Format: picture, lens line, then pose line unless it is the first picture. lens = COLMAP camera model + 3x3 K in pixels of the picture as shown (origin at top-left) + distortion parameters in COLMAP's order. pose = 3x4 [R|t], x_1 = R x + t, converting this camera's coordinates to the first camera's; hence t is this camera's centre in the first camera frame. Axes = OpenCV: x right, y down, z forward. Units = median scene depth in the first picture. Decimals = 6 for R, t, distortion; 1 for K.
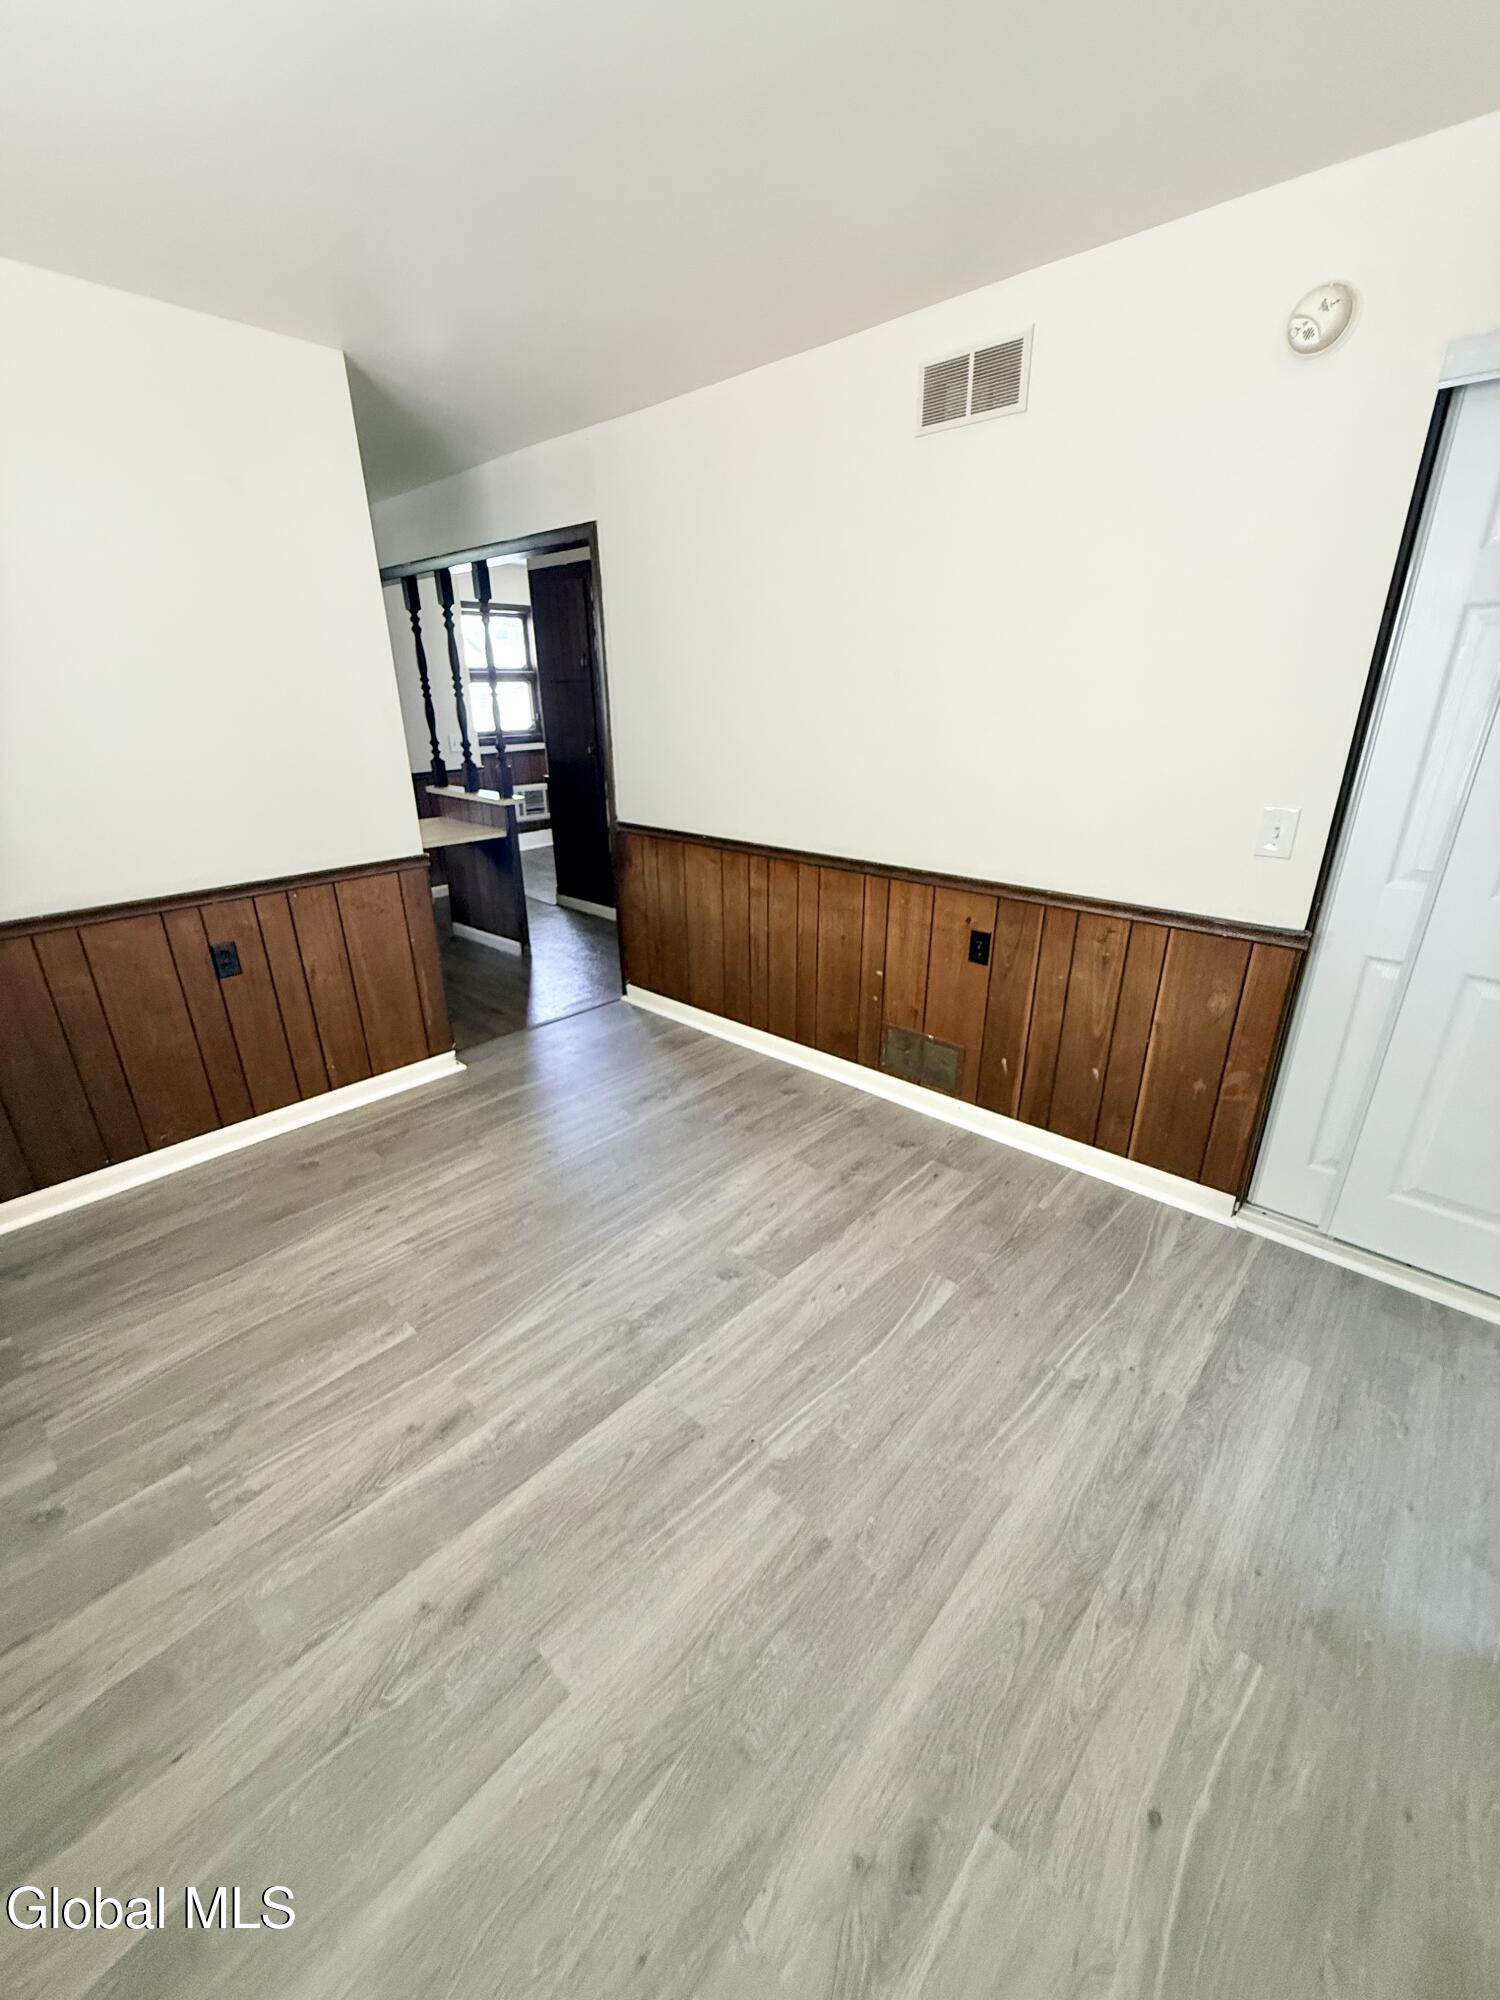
lens RADIAL K [[800.7, 0, 753.1], [0, 800.7, 1000.7], [0, 0, 1]] dist [0.003822, -0.000565]
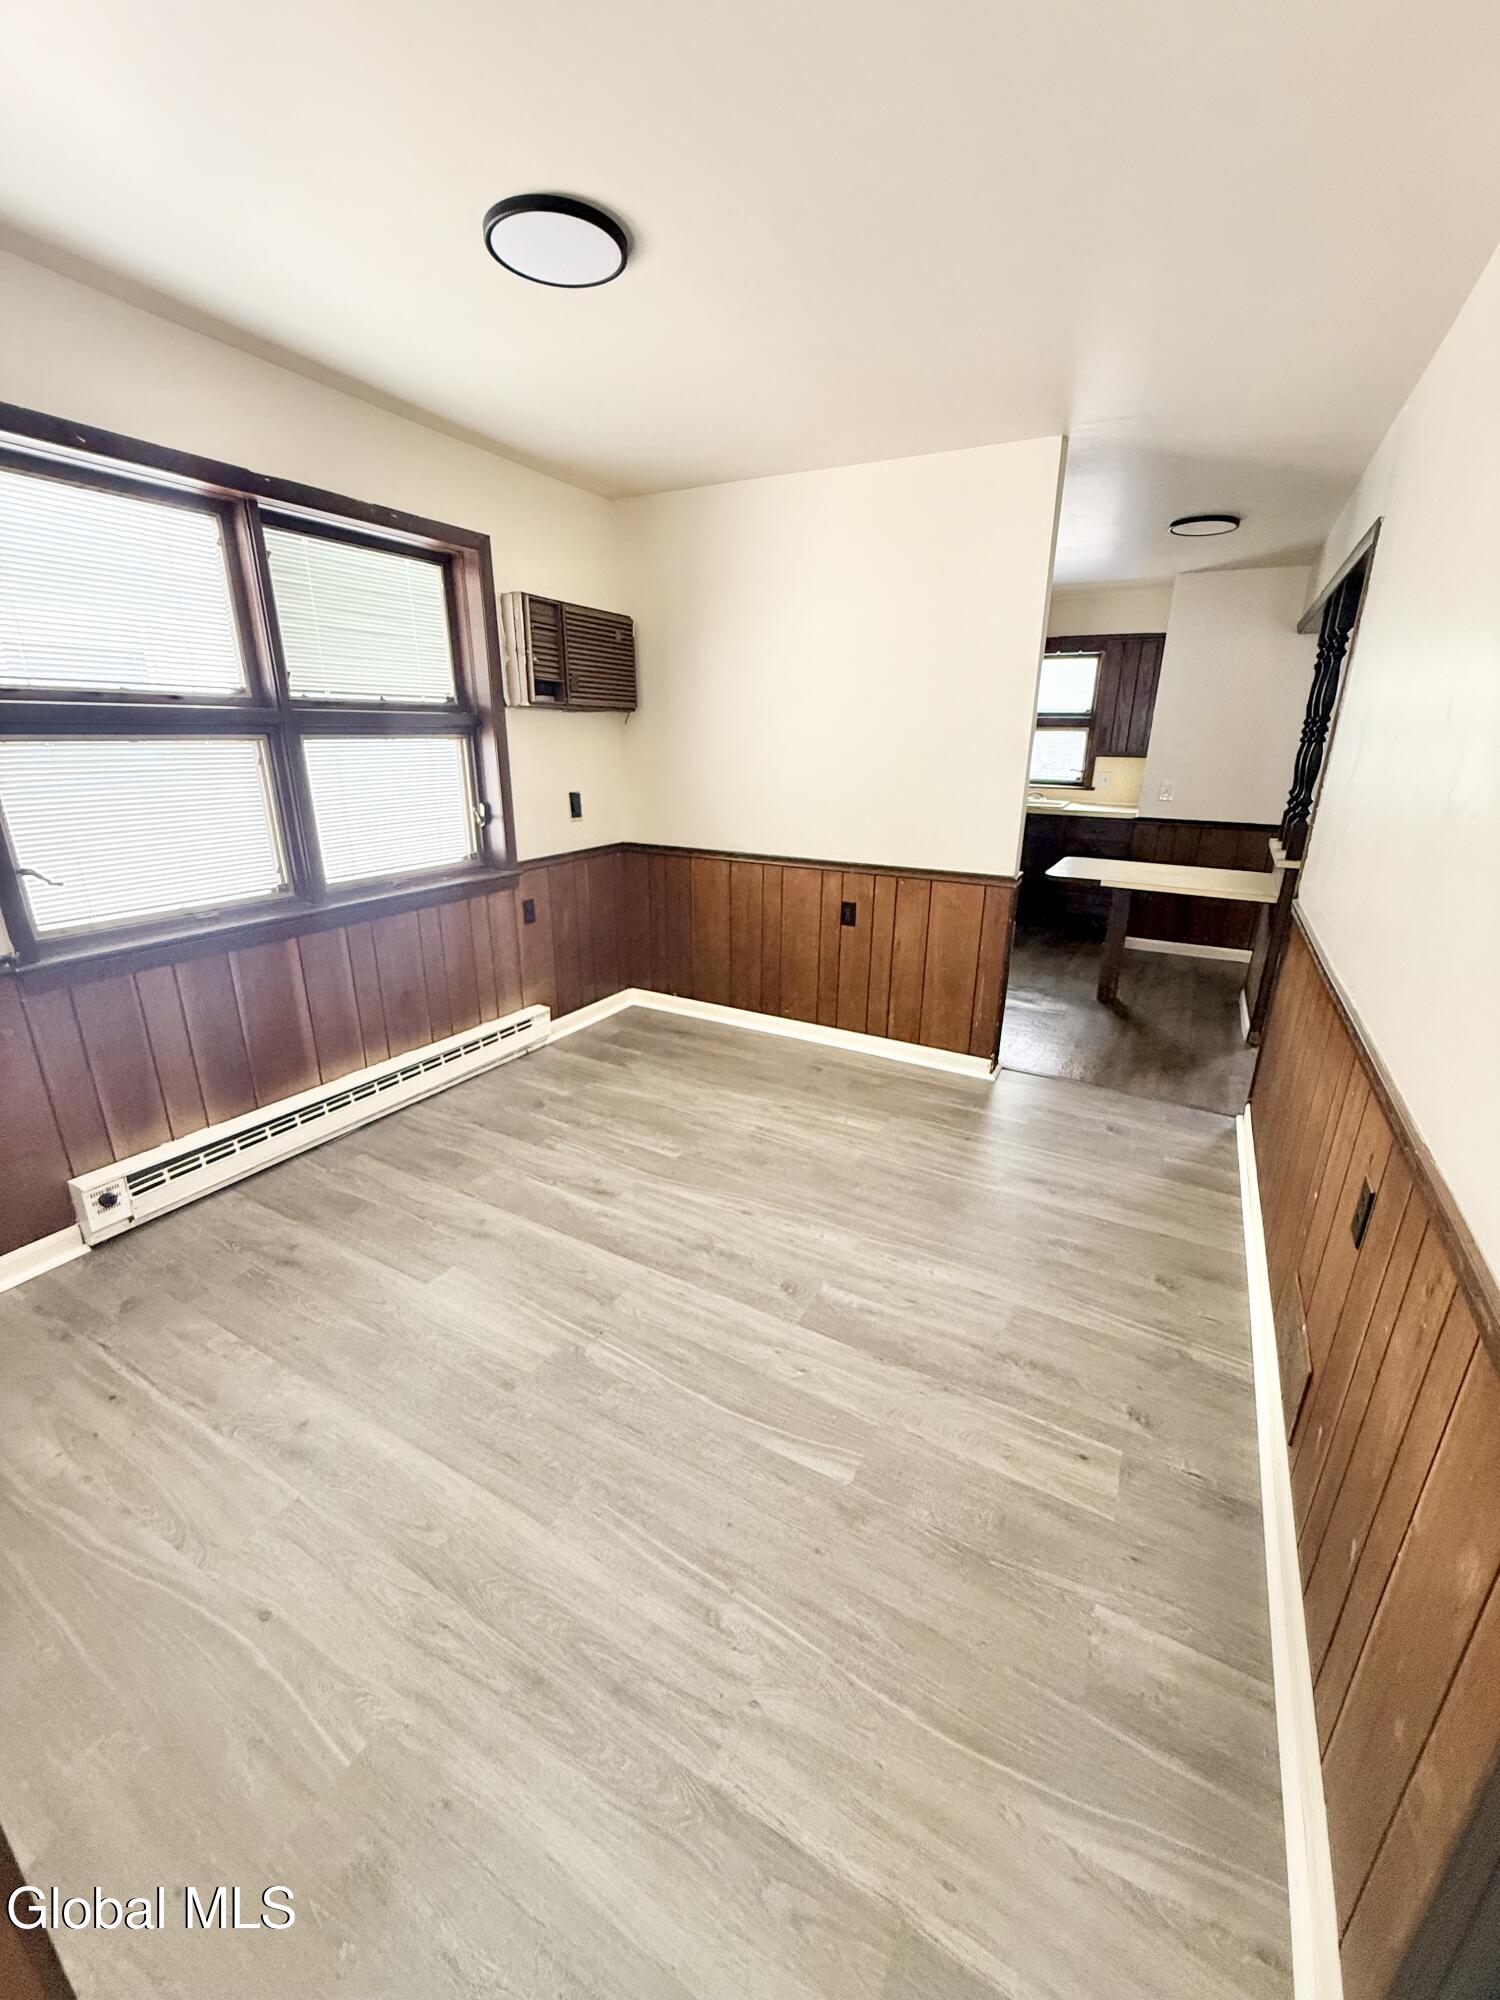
lens RADIAL K [[800.7, 0, 743.5], [0, 800.7, 998.4], [0, 0, 1]] dist [0.003822, -0.000565]
pose [[0.230271, 0.320987, -0.918664, 0.902473], [-0.369813, 0.902073, 0.222493, -0.228011], [0.900119, 0.288500, 0.326426, 0.595497]]
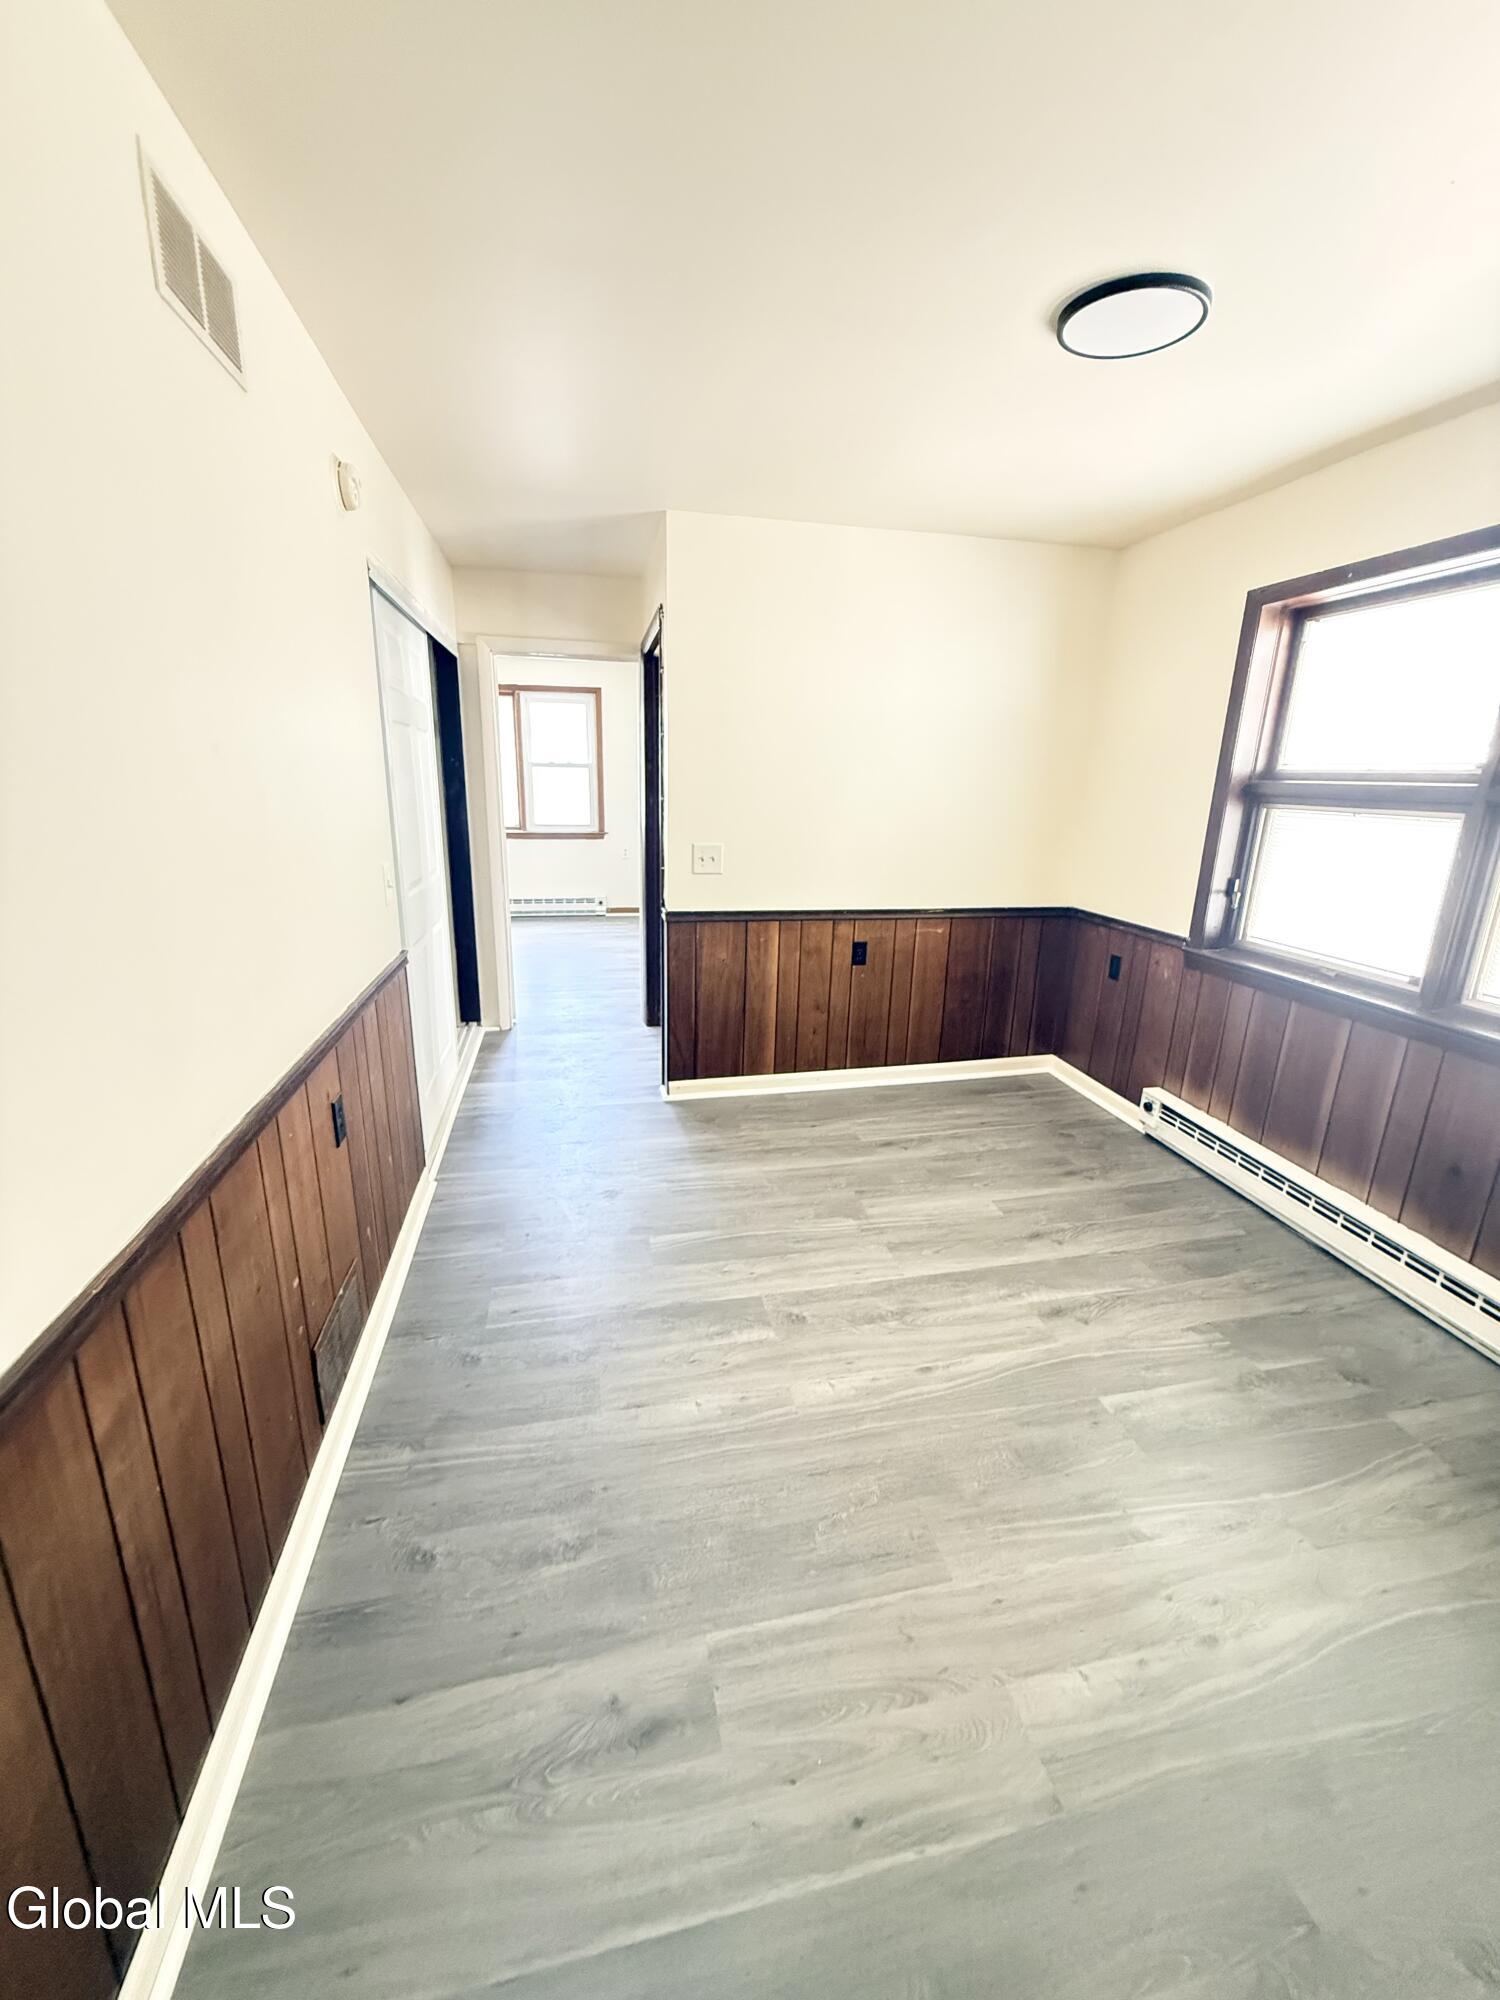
lens RADIAL K [[800.7, 0, 759.3], [0, 800.7, 996.4], [0, 0, 1]] dist [0.003822, -0.000565]
pose [[-0.819148, -0.164520, 0.549481, -0.580732], [0.194807, 0.821240, 0.536298, -0.672315], [-0.539488, 0.546350, -0.640667, 1.714367]]
